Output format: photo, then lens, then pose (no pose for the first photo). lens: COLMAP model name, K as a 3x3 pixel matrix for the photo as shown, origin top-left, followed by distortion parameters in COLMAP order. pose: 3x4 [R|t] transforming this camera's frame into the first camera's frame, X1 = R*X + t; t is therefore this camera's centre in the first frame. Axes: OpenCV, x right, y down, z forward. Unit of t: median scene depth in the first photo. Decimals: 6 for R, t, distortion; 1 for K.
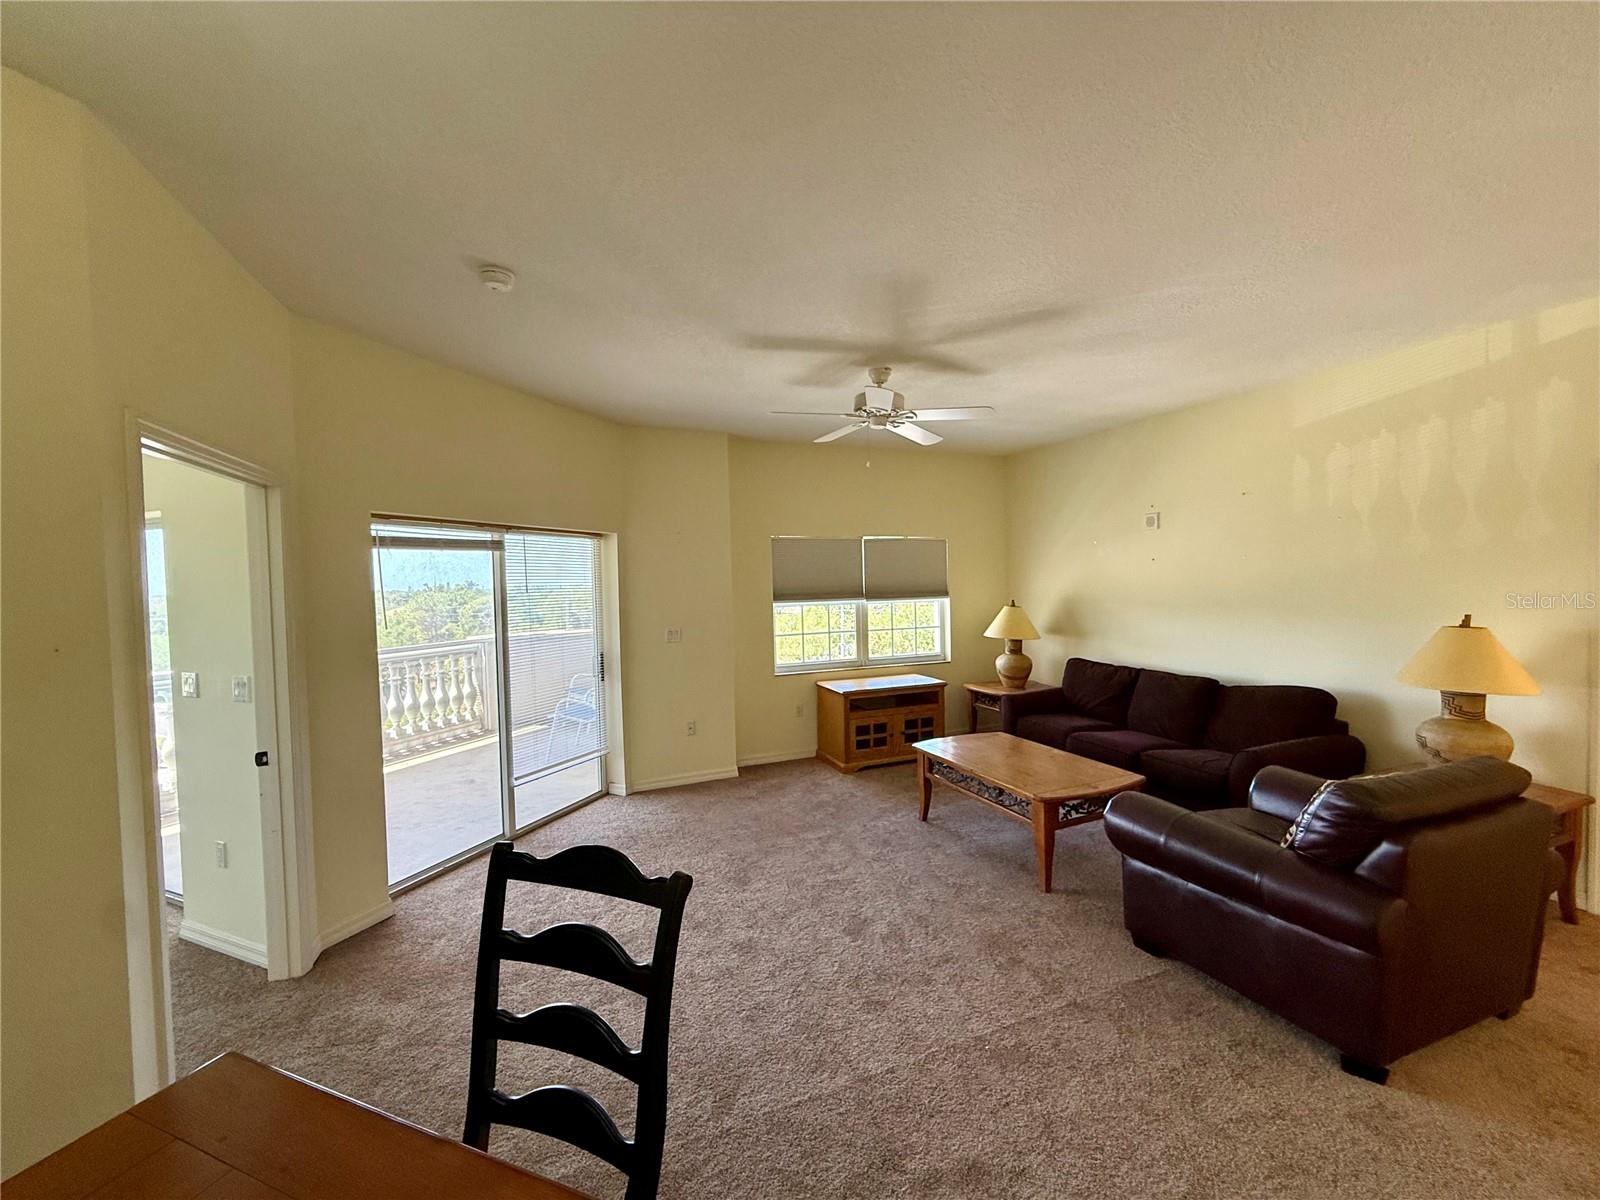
lens RADIAL K [[636.6, 0, 796.1], [0, 636.6, 598.5], [0, 0, 1]] dist [-0.001111, 0.000182]
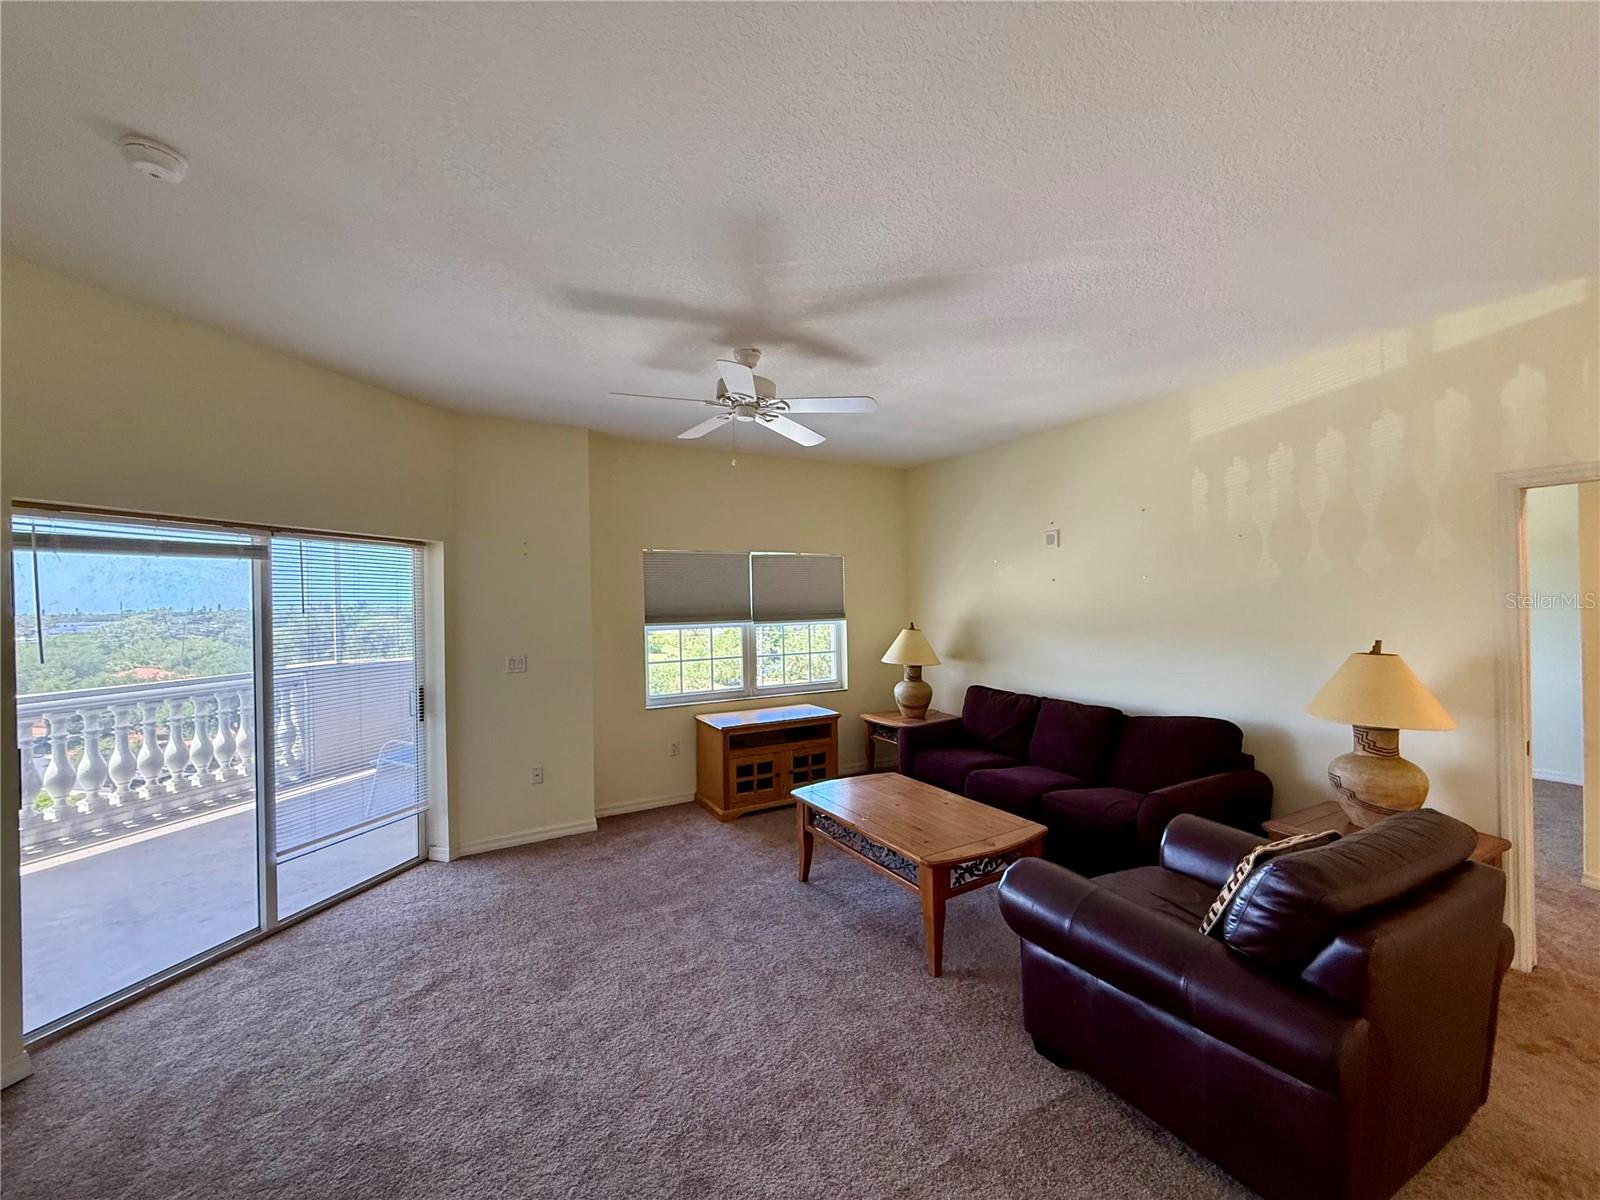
lens RADIAL K [[636.6, 0, 796.1], [0, 636.6, 598.5], [0, 0, 1]] dist [-0.001111, 0.000182]
pose [[0.992249, 0.006153, 0.124112, 0.079429], [-0.002006, 0.999436, -0.033507, -0.001799], [-0.124248, 0.032998, 0.991702, 0.137334]]
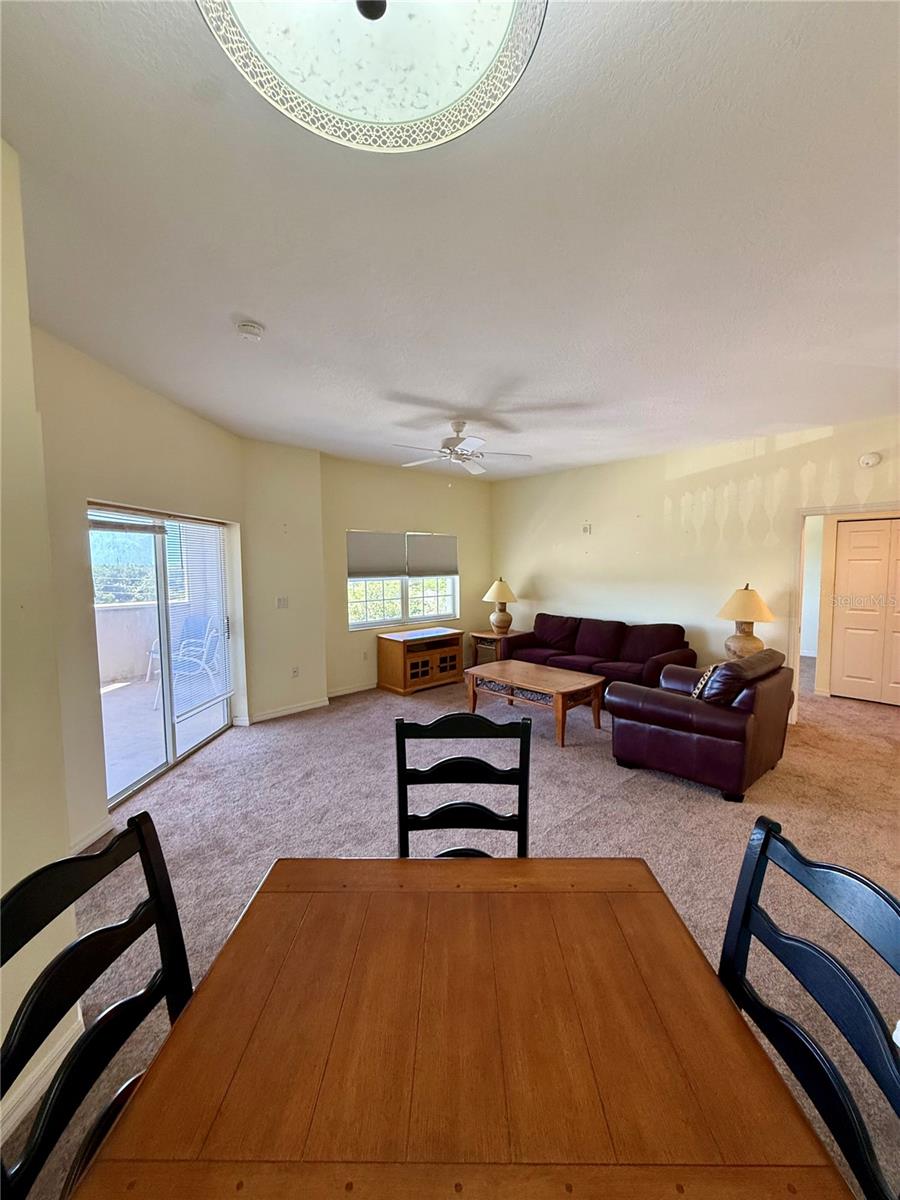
lens RADIAL K [[477.5, 0, 450.1], [0, 477.5, 596.5], [0, 0, 1]] dist [-0.001111, 0.000182]
pose [[0.936743, -0.011843, 0.349818, -0.246015], [-0.001669, 0.999265, 0.038297, 0.007365], [-0.350015, -0.036459, 0.936034, -0.058159]]
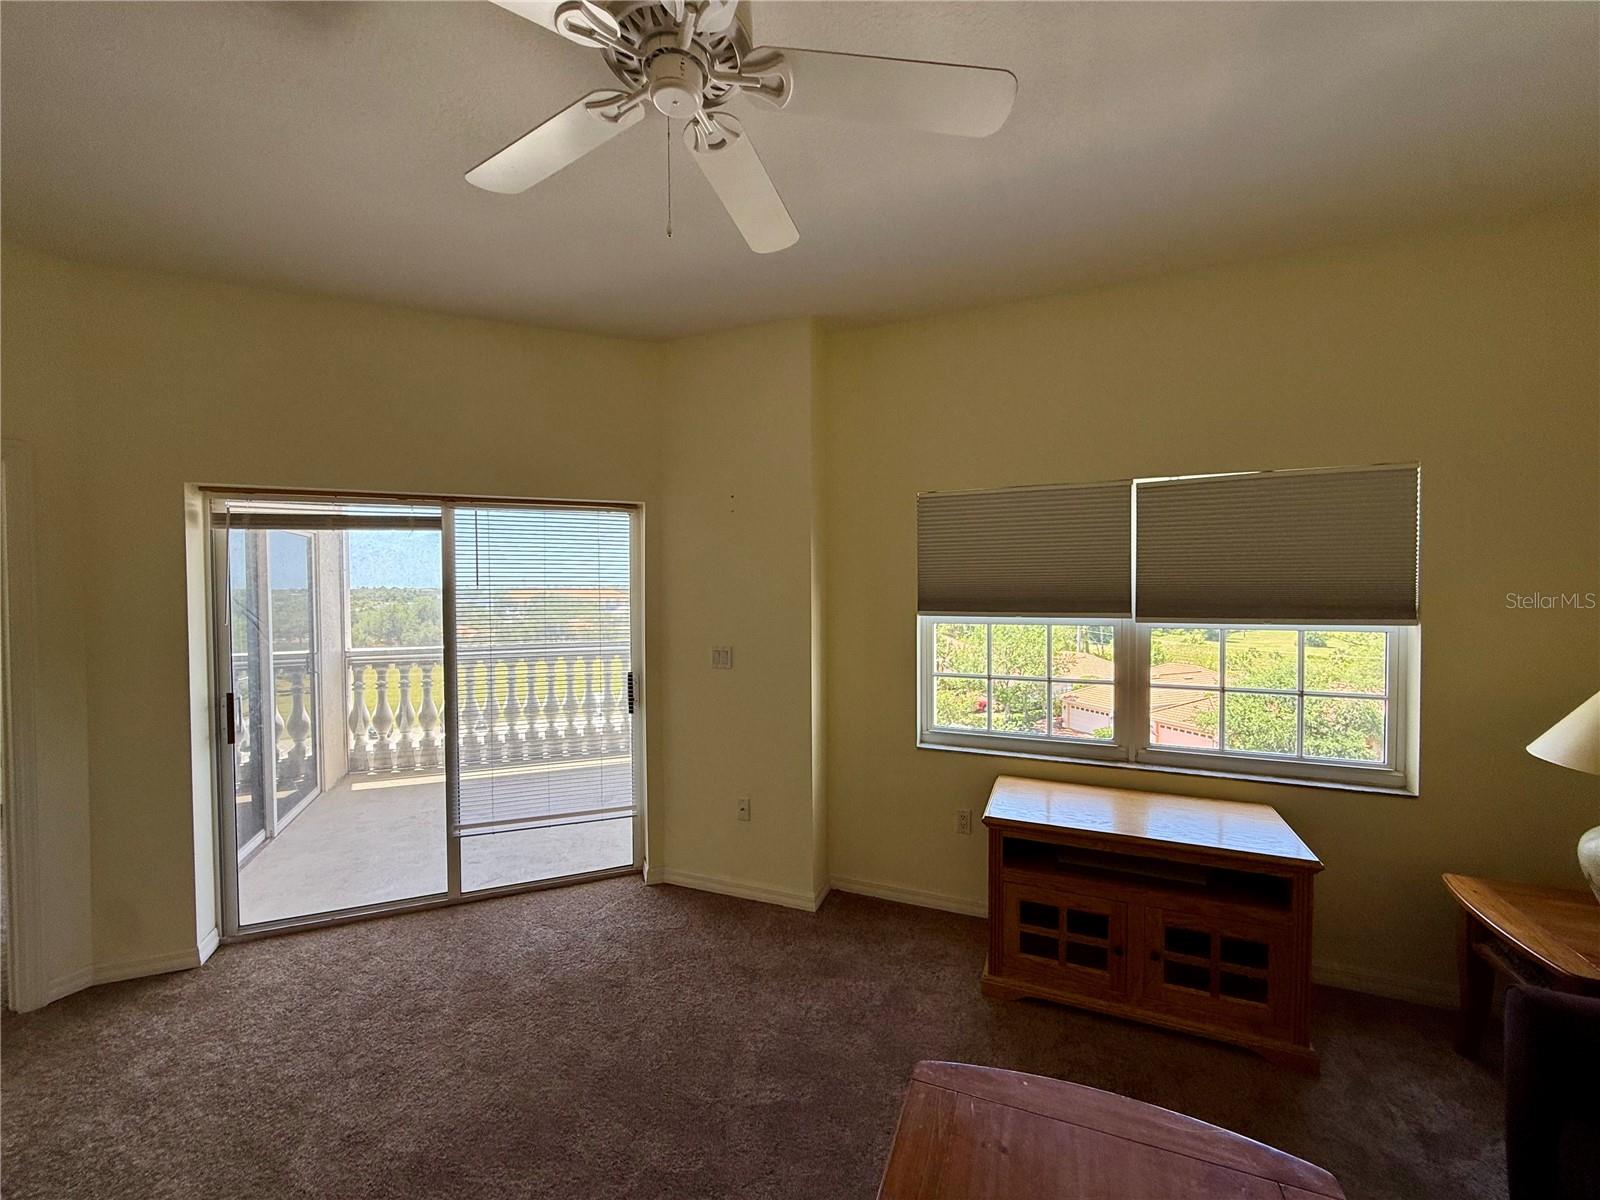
lens RADIAL K [[636.6, 0, 796.1], [0, 636.6, 598.5], [0, 0, 1]] dist [-0.001111, 0.000182]
pose [[0.705212, 0.034017, -0.708180, 0.358065], [-0.030578, 0.999378, 0.017555, -0.017271], [0.708337, 0.009275, 0.705814, 0.699271]]
